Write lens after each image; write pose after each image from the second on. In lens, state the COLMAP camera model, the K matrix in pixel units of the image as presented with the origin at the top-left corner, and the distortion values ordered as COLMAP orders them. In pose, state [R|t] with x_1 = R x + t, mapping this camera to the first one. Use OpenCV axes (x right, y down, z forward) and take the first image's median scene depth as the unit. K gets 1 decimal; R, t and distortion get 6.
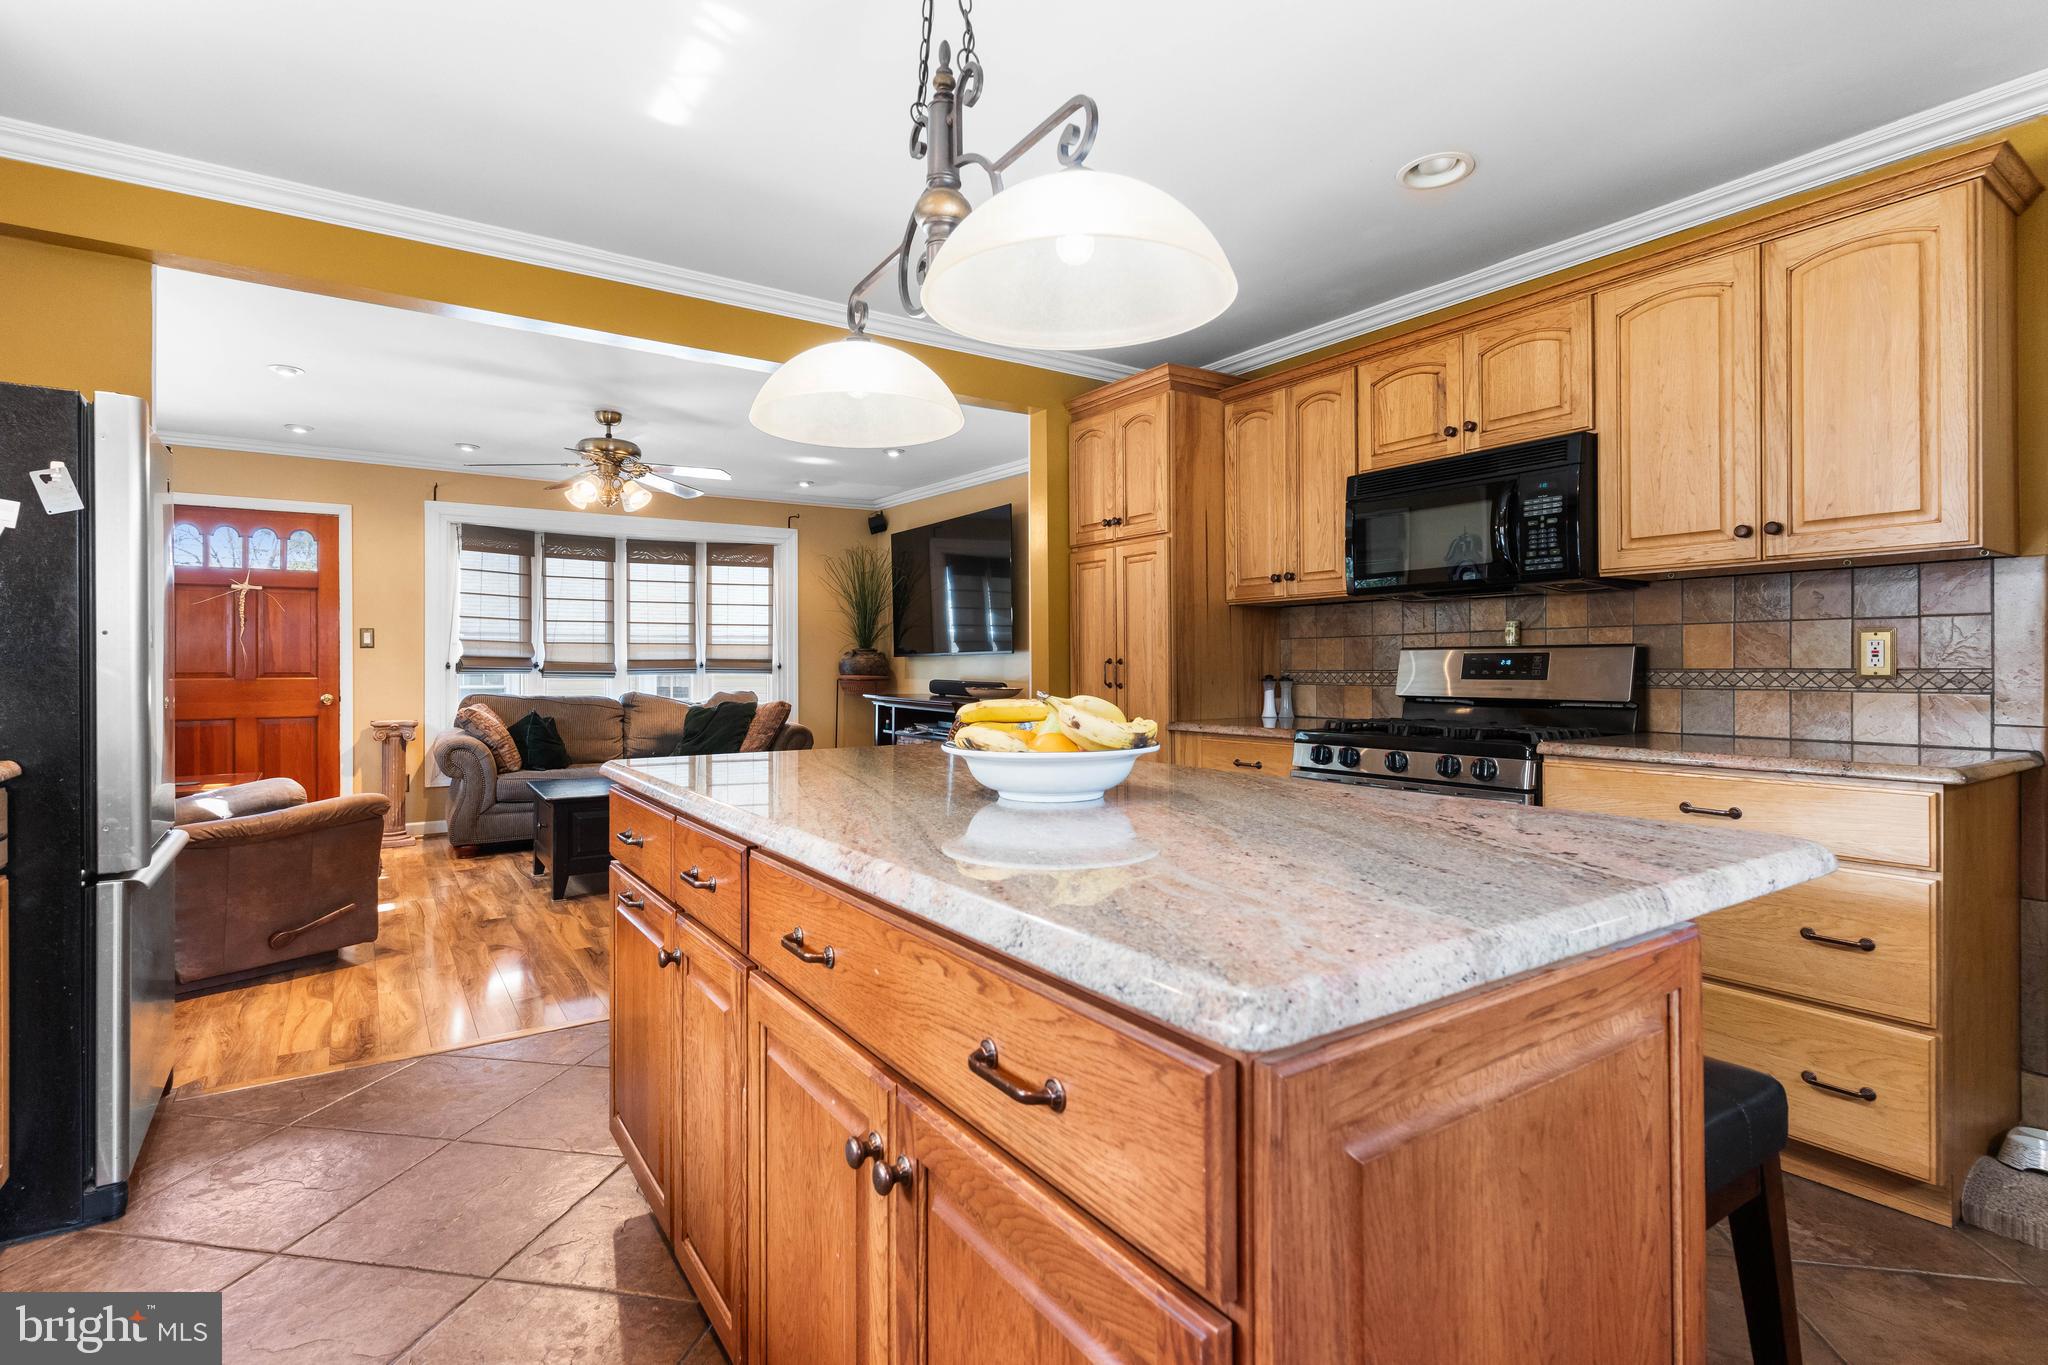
lens RADIAL K [[993.2, 0, 1010.6], [0, 993.2, 662.7], [0, 0, 1]] dist [0.005174, -0.002540]
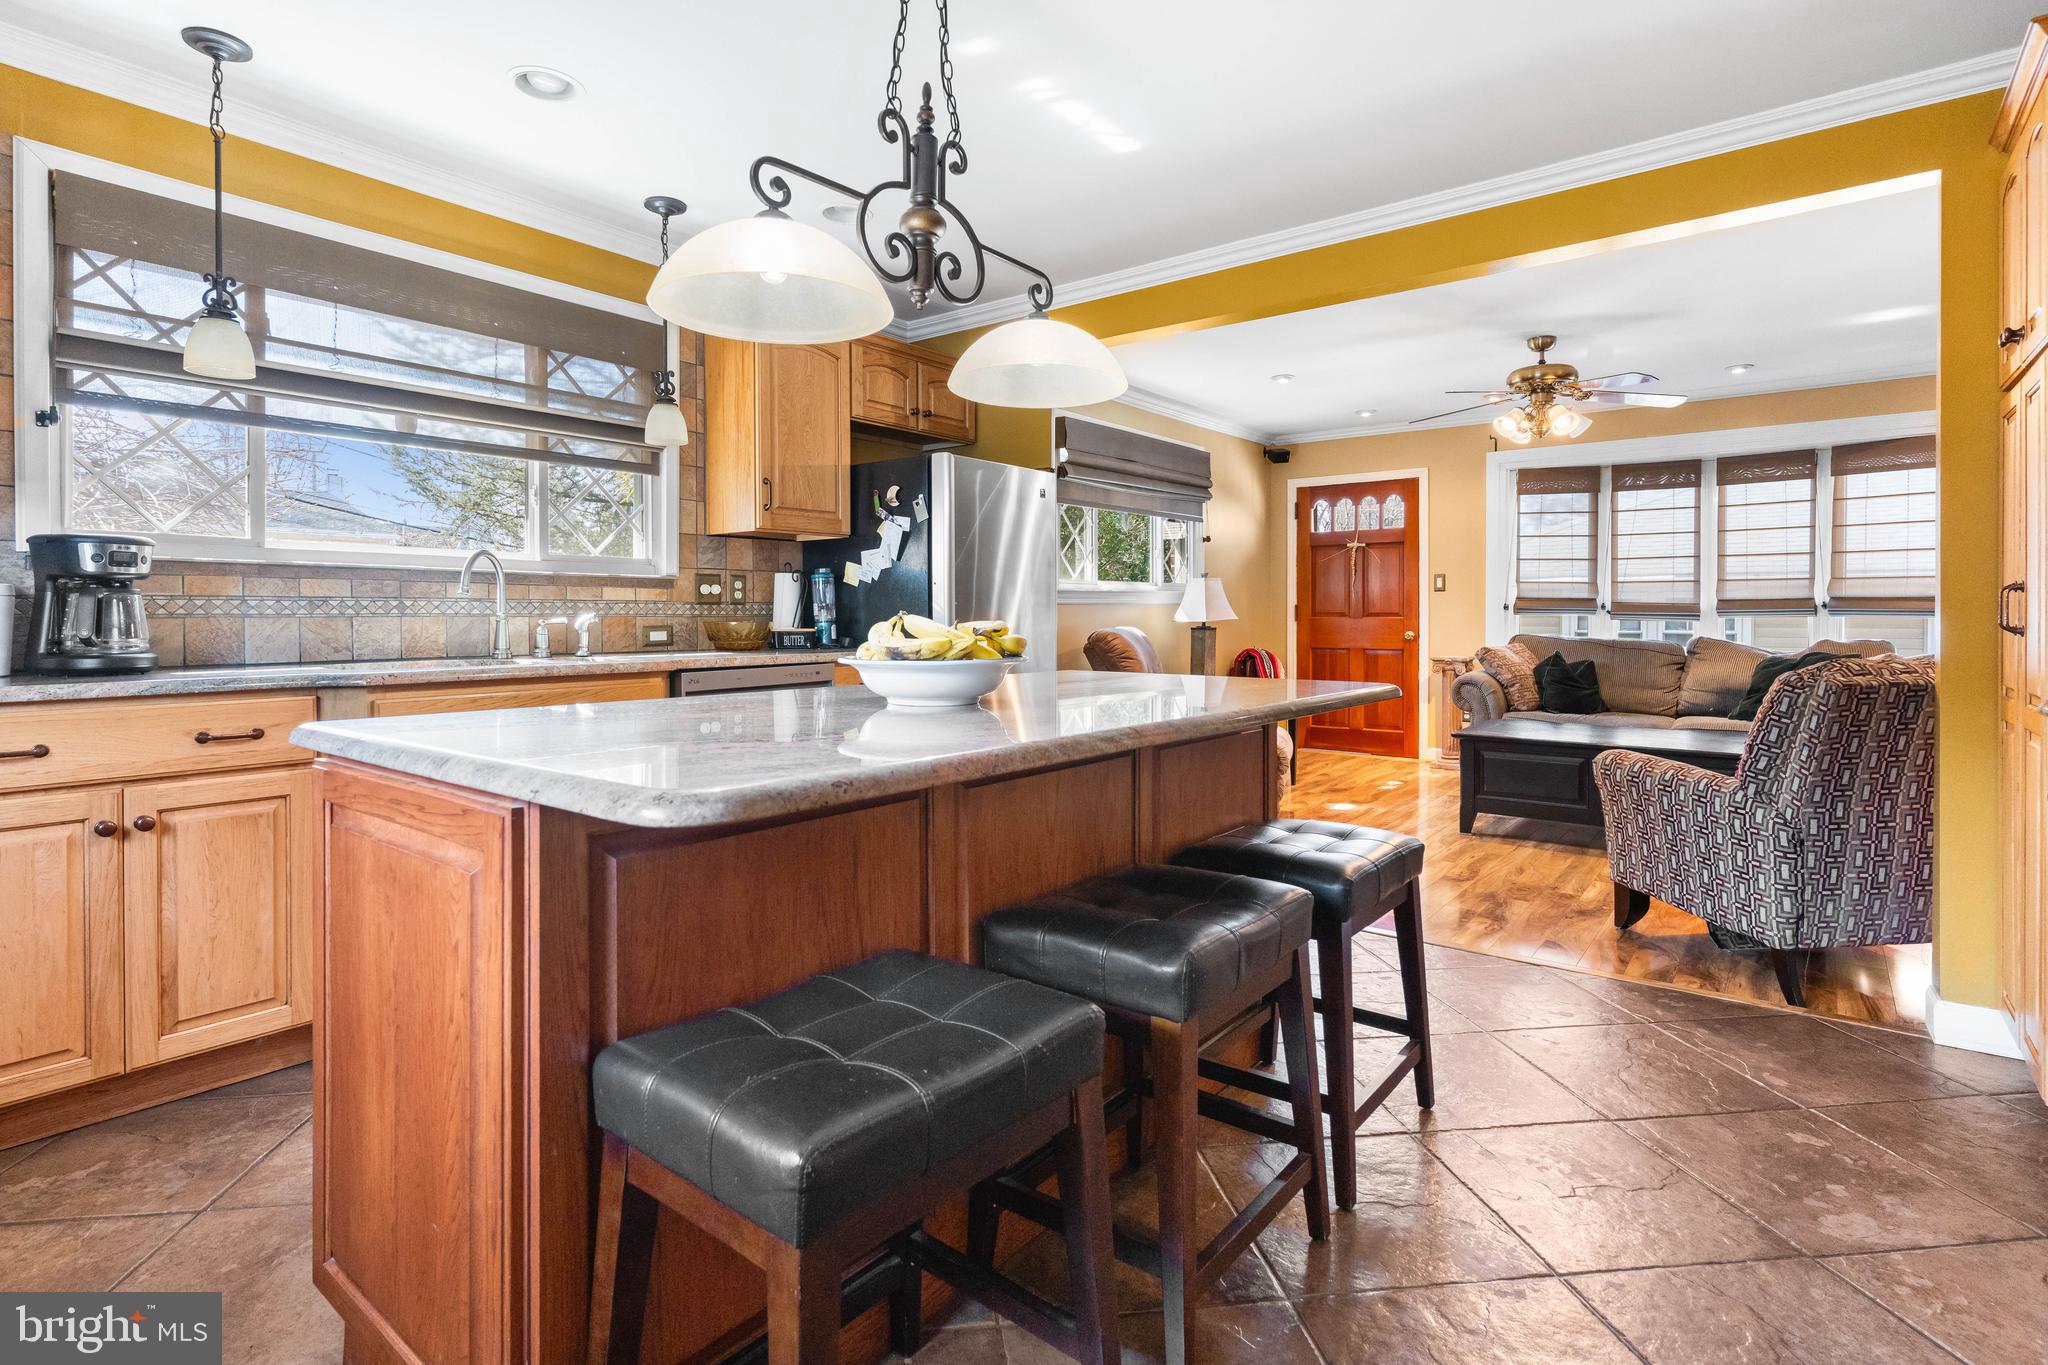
lens RADIAL K [[993.2, 0, 1001.4], [0, 993.2, 634.2], [0, 0, 1]] dist [0.005174, -0.002540]
pose [[0.301400, 0.023399, -0.953210, 0.294961], [0.001167, 0.999689, 0.024909, 0.005692], [0.953497, -0.008620, 0.301279, 0.183681]]
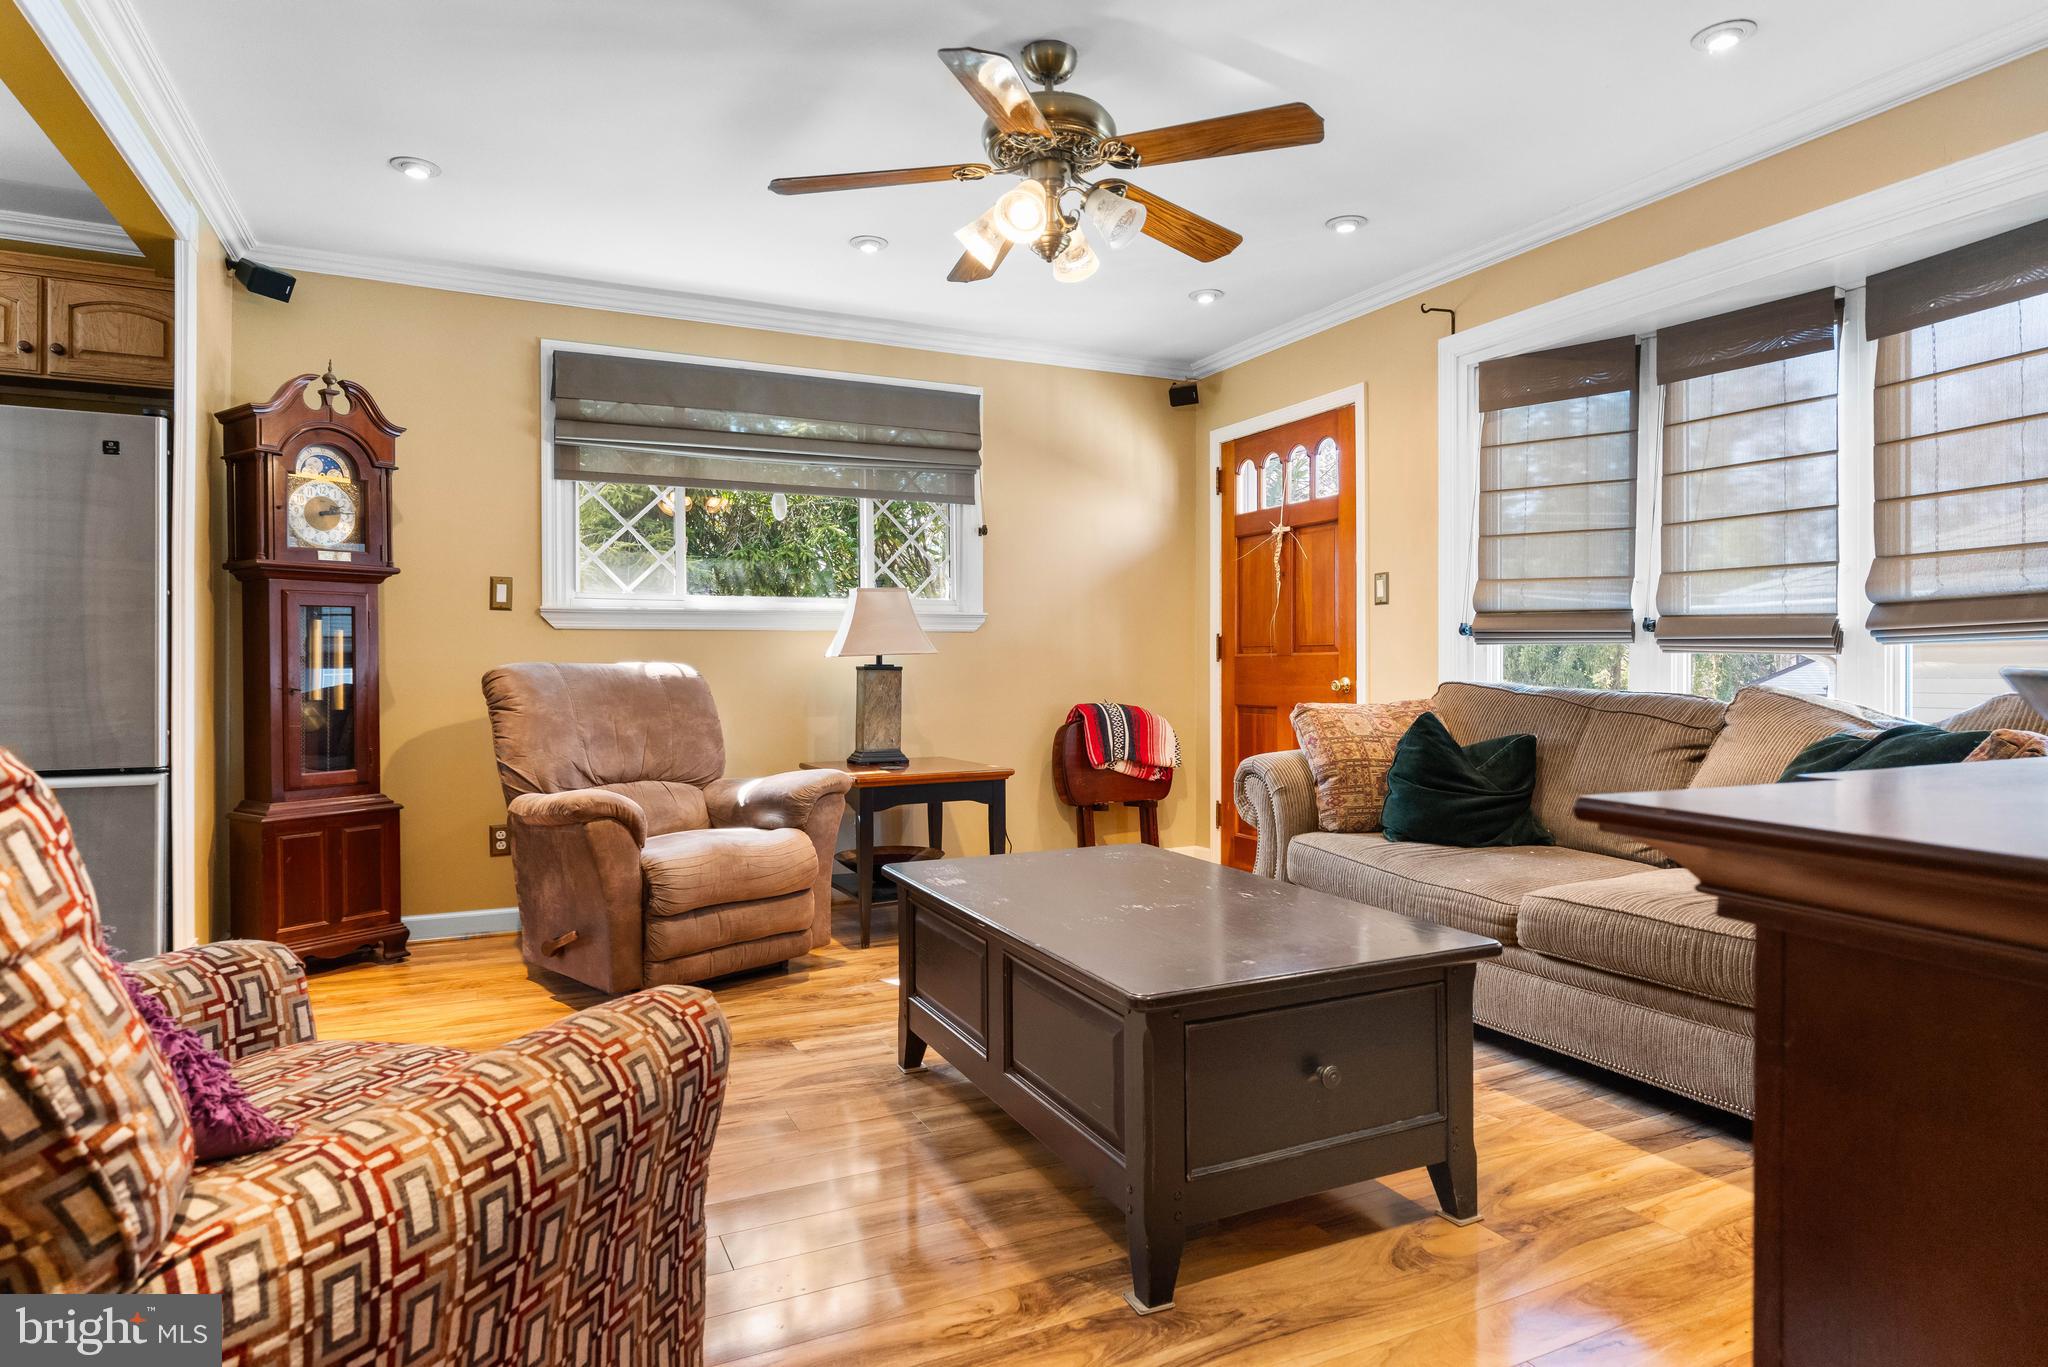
lens RADIAL K [[1107.0, 0, 1009.1], [0, 1107.0, 671.7], [0, 0, 1]] dist [-0.000653, -0.000131]
pose [[-0.133482, 0.006083, -0.991033, 0.078544], [0.000814, 0.999982, 0.006028, 0.024546], [0.991051, -0.000002, -0.133484, 0.883529]]
